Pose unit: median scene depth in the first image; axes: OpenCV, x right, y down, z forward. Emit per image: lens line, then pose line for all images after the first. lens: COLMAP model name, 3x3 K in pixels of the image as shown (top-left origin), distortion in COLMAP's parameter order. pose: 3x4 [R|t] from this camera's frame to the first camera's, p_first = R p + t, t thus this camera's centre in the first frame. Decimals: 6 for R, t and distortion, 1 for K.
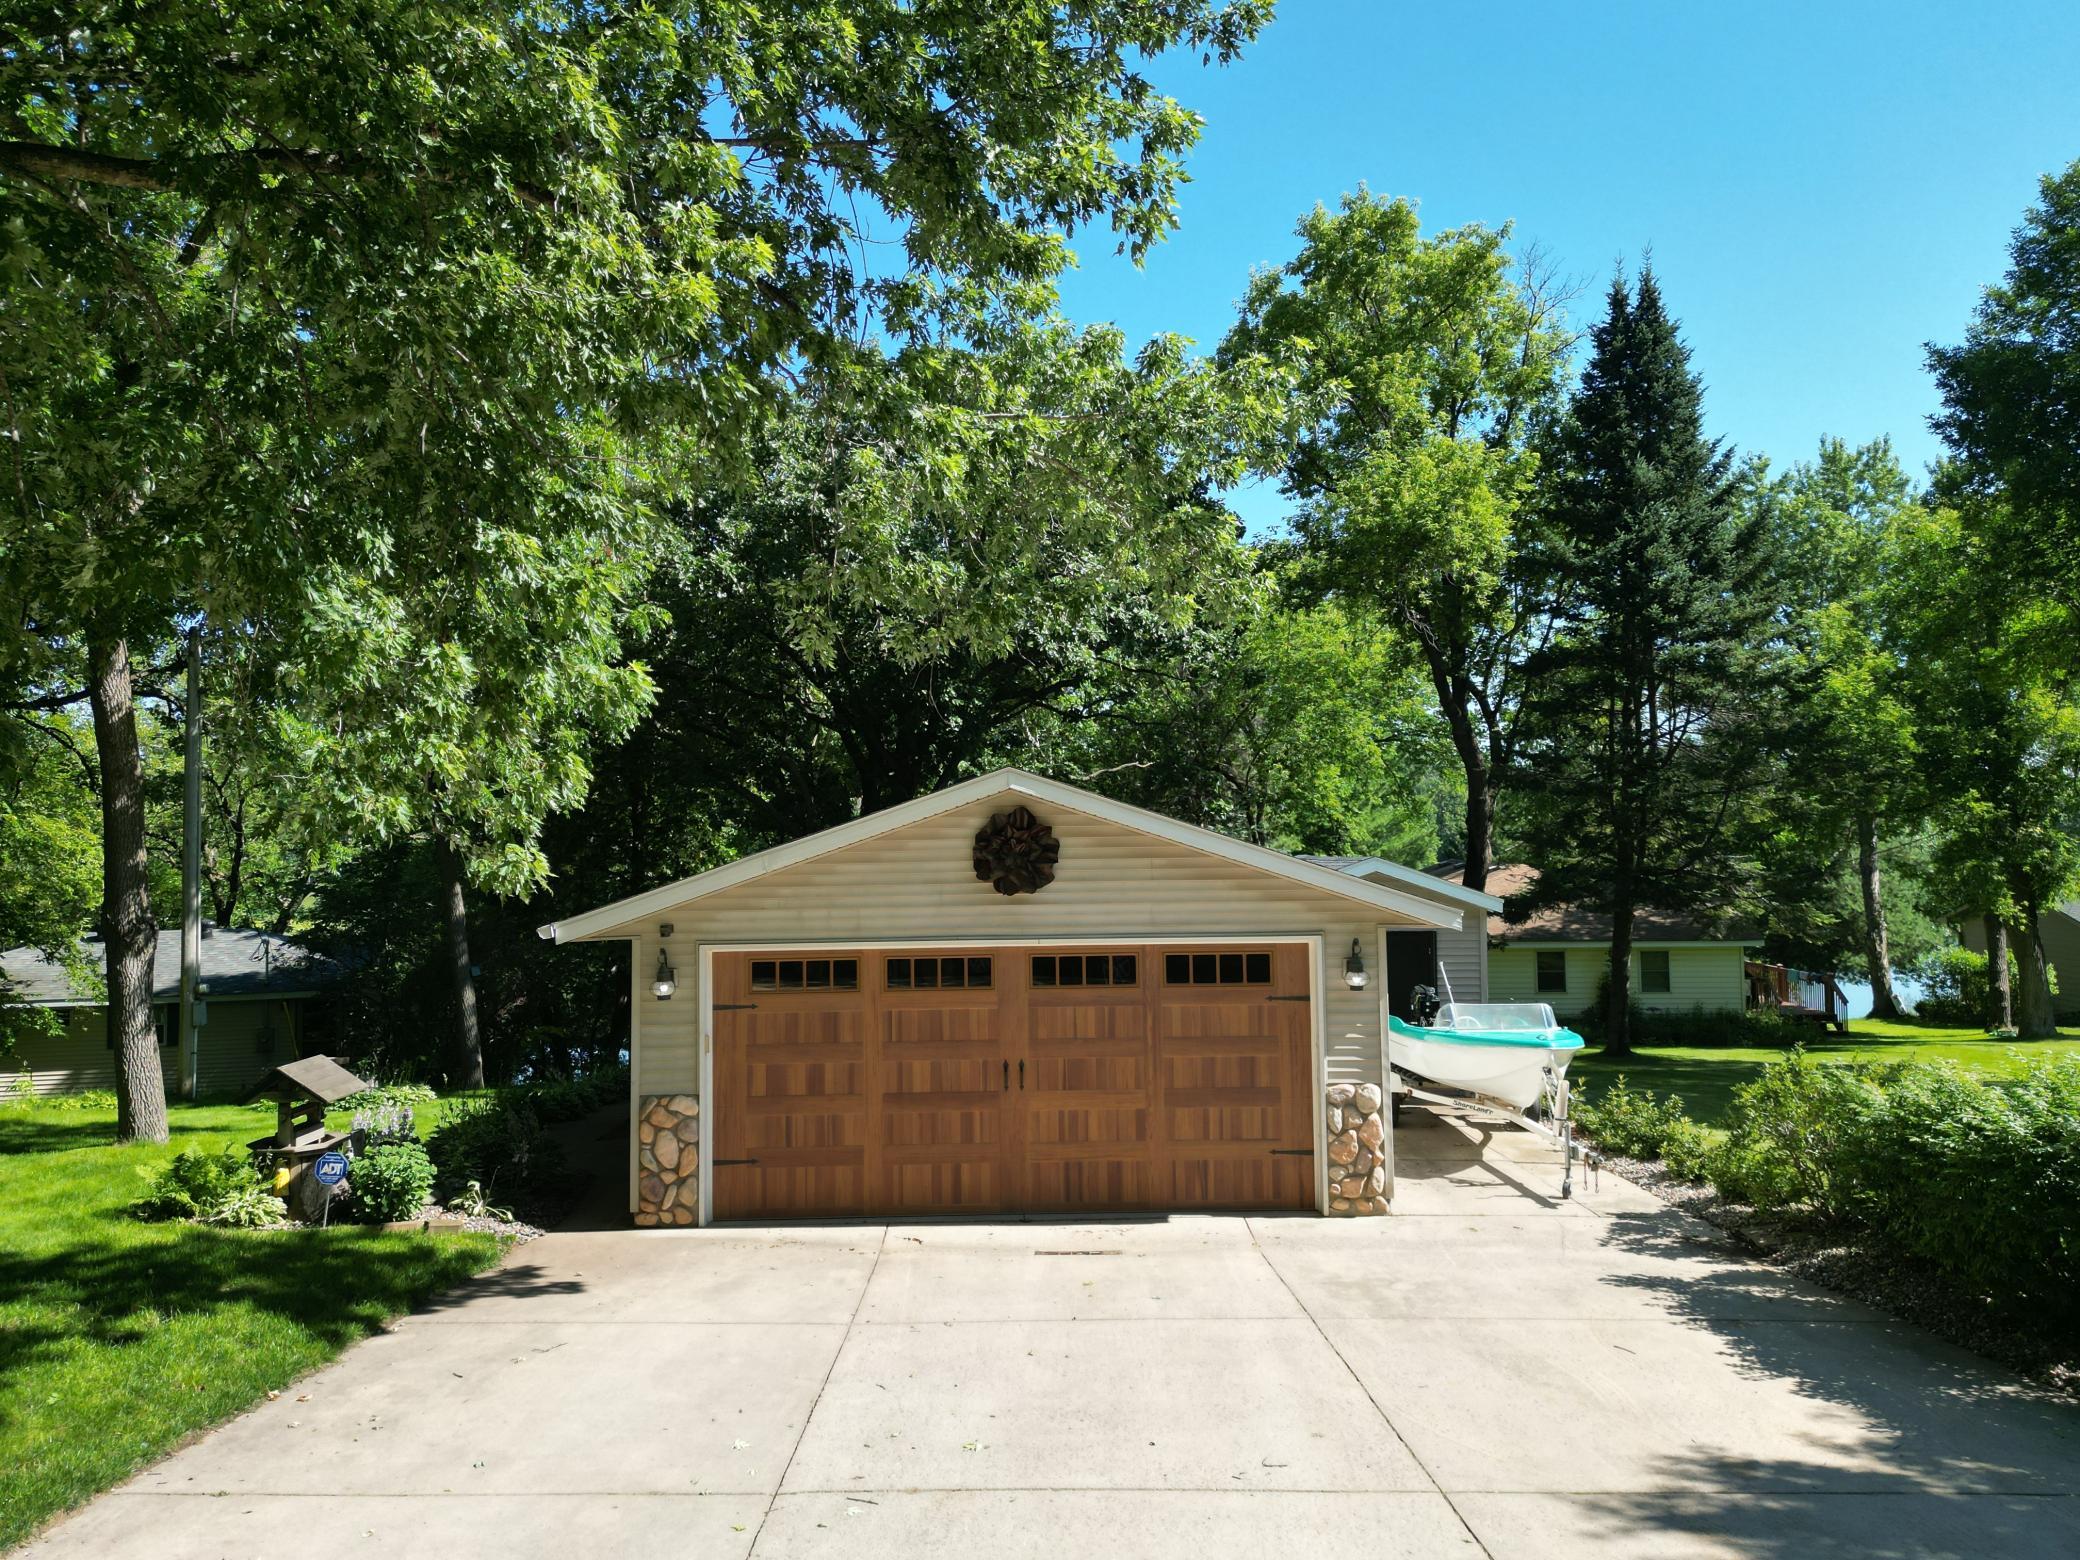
lens RADIAL K [[1506.7, 0, 1044.0], [0, 1506.7, 737.0], [0, 0, 1]] dist [0.034045, -0.001422]
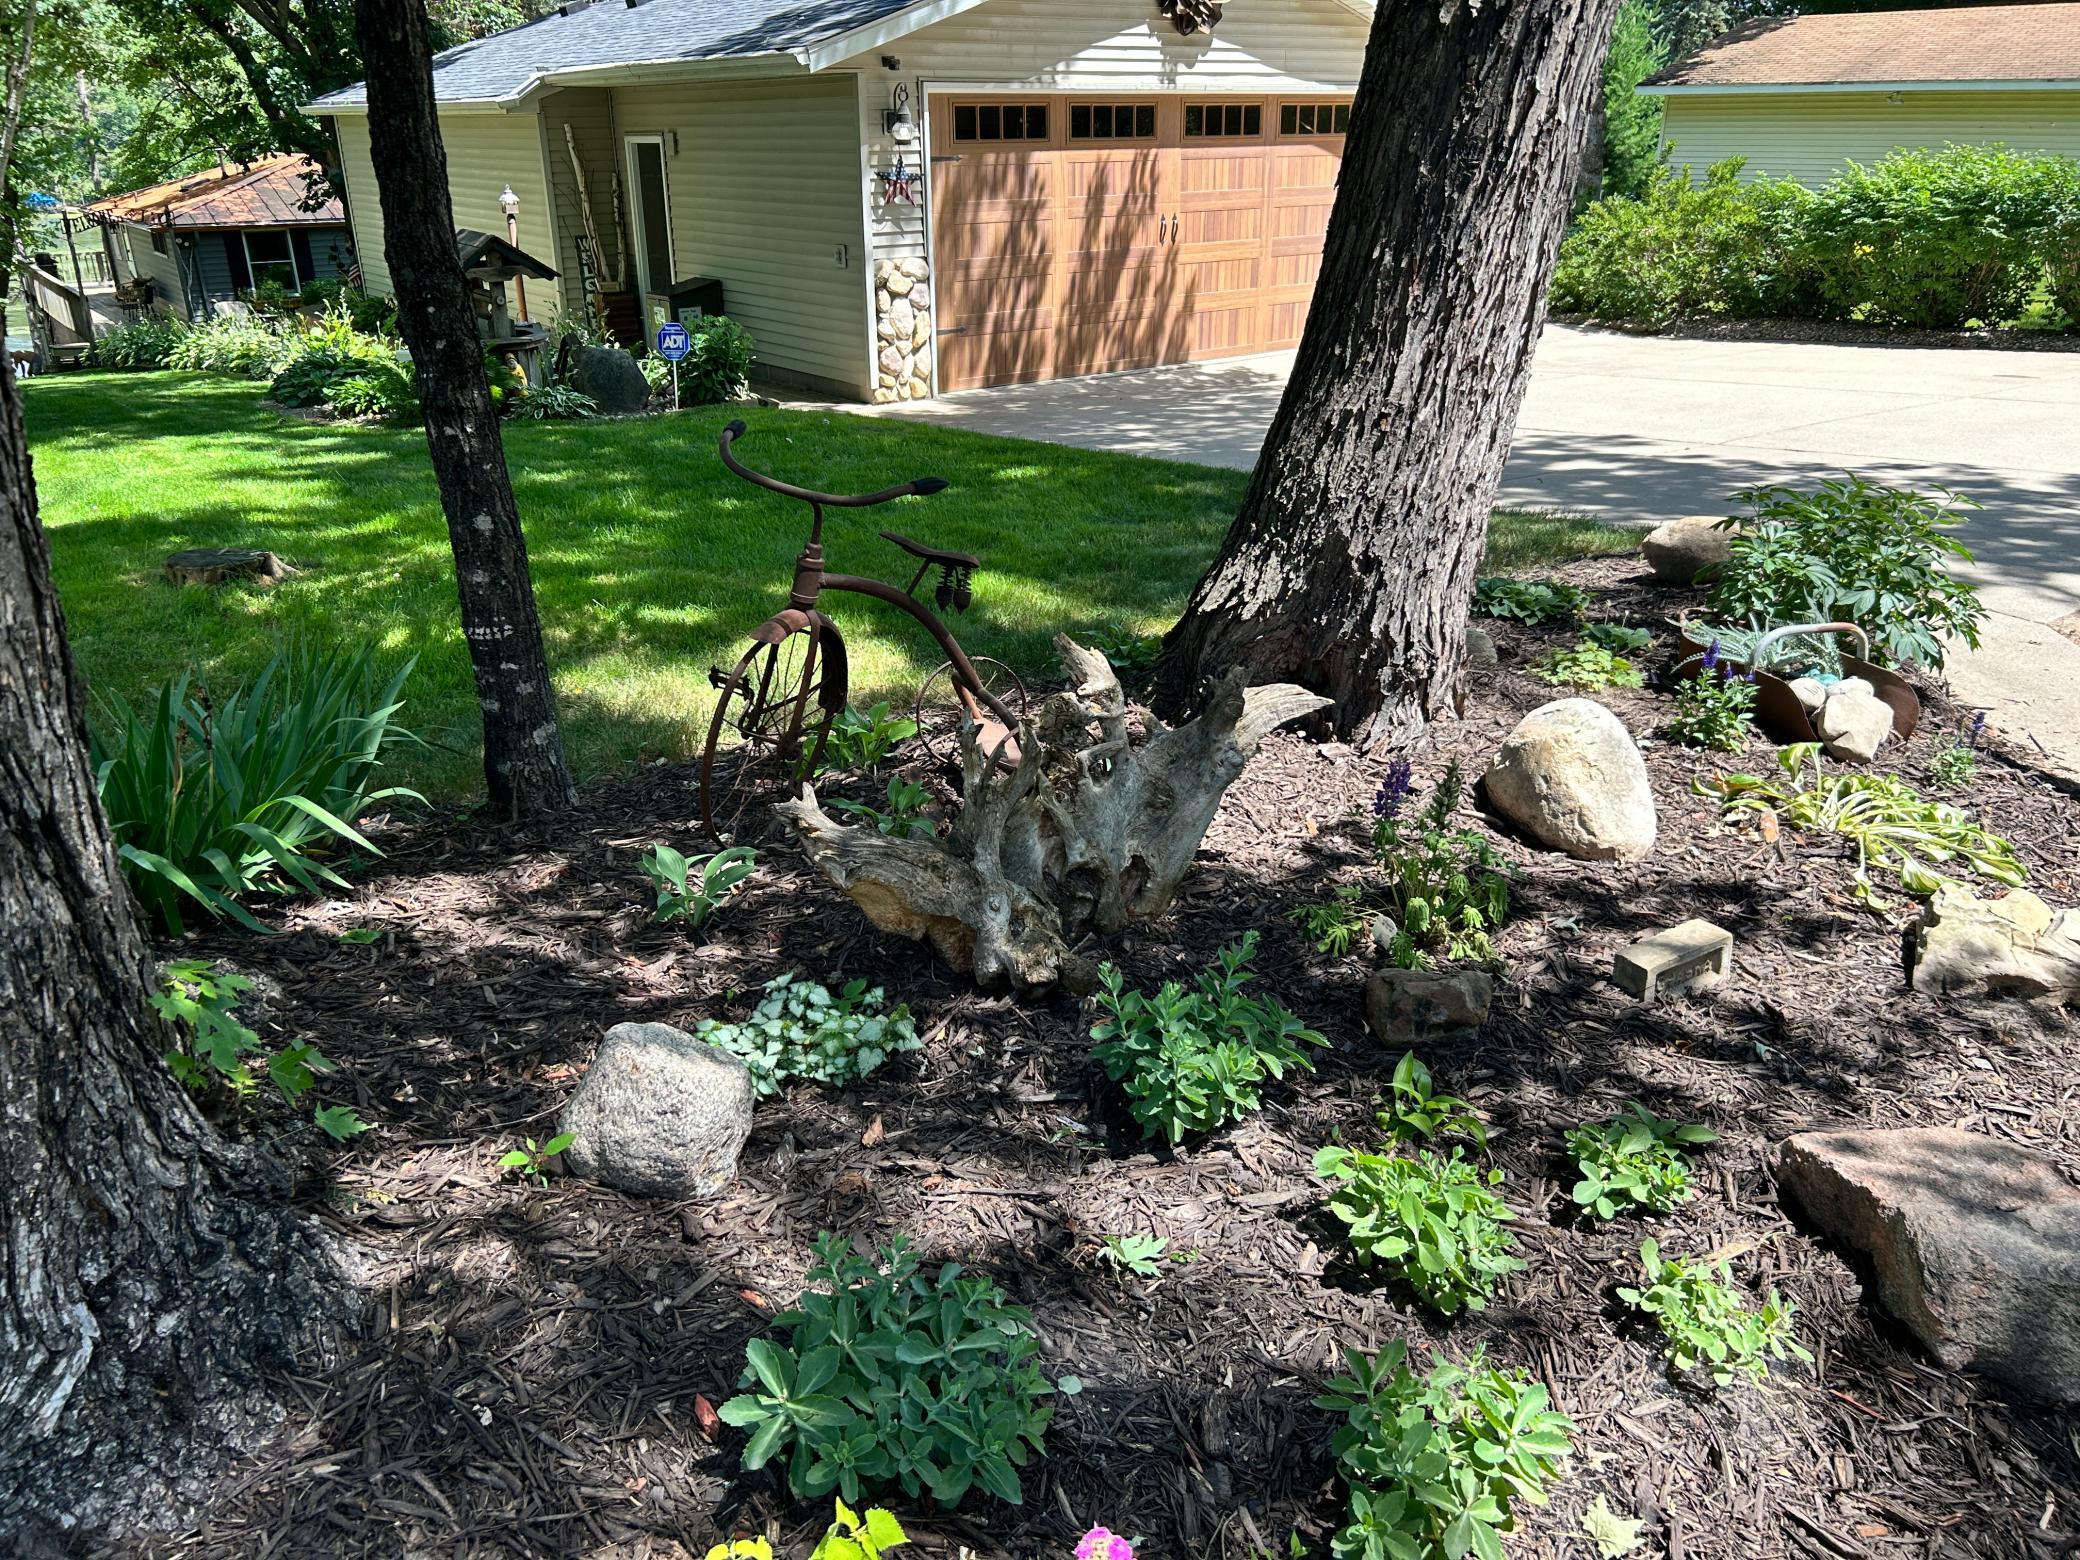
lens RADIAL K [[1540.5, 0, 1020.8], [0, 1540.5, 786.1], [0, 0, 1]] dist [0.043478, -0.052075]
pose [[0.820208, -0.218575, 0.528662, -0.750231], [-0.041498, 0.898961, 0.436059, 0.108298], [-0.570558, -0.379598, 0.728264, 0.133254]]
